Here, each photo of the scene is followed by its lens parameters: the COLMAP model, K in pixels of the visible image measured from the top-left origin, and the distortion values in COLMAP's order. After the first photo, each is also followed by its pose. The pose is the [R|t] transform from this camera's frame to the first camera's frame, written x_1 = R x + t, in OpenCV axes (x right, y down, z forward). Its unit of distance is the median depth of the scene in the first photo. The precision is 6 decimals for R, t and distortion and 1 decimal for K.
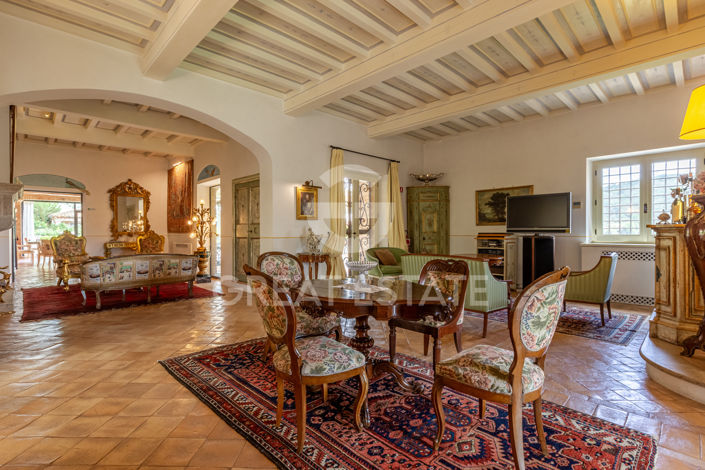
lens RADIAL K [[337.7, 0, 355.9], [0, 337.7, 233.7], [0, 0, 1]] dist [-0.000209, -0.000343]
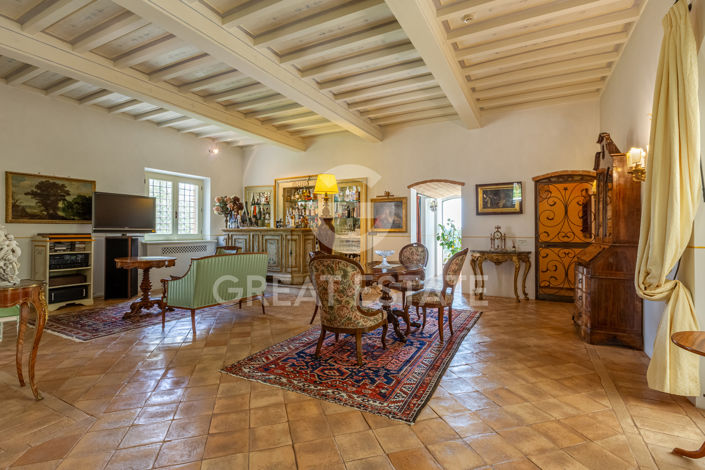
lens RADIAL K [[337.7, 0, 352.5], [0, 337.7, 229.6], [0, 0, 1]] dist [-0.000209, -0.000343]
pose [[-0.294054, 0.007274, 0.955761, -1.169324], [0.005983, 0.999965, -0.005769, -0.006207], [-0.955770, 0.004022, -0.294087, 1.282027]]
